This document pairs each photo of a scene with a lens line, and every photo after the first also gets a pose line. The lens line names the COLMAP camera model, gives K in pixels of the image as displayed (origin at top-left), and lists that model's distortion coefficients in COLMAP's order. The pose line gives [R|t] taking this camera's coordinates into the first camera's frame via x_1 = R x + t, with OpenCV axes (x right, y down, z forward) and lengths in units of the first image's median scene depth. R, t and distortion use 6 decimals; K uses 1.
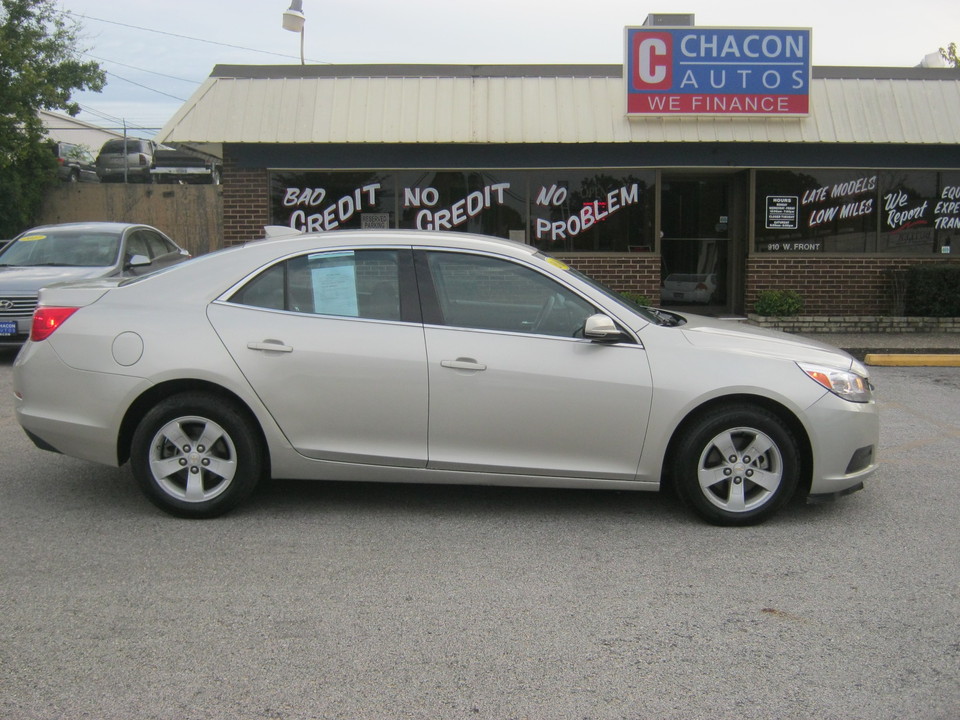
lens RADIAL K [[1075.0, 0, 493.4], [0, 1075.0, 361.4], [0, 0, 1]] dist [-0.113548, 0.078789]
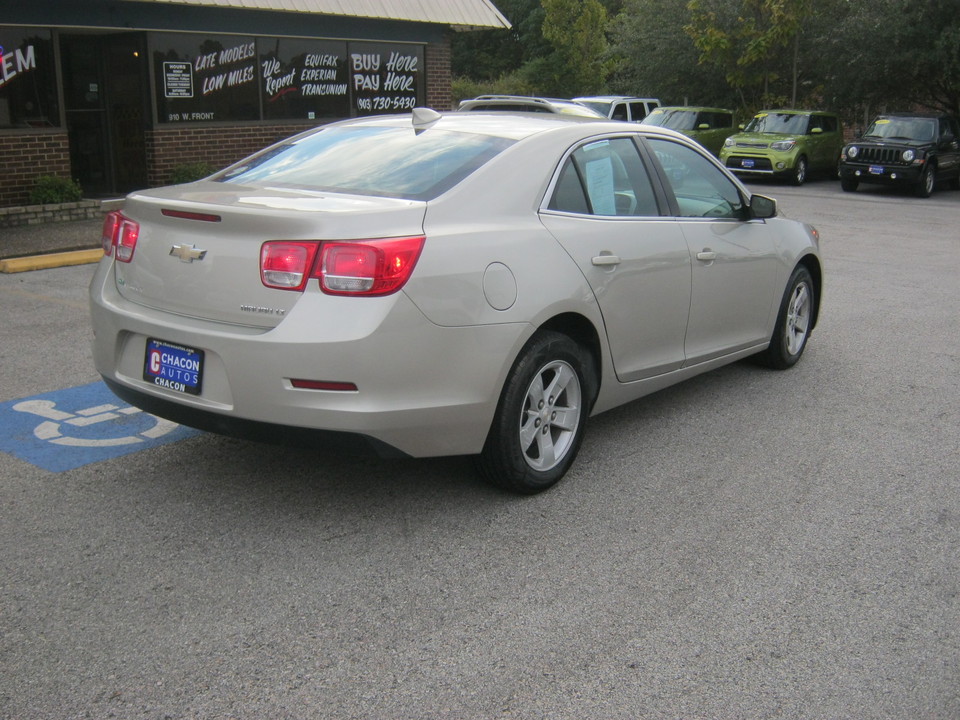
lens RADIAL K [[1075.0, 0, 493.4], [0, 1075.0, 361.4], [0, 0, 1]] dist [-0.113548, 0.078789]
pose [[0.601929, -0.188938, 0.775876, -0.333166], [0.087855, 0.981377, 0.170823, -0.031121], [-0.793702, -0.034658, 0.607318, 0.203553]]
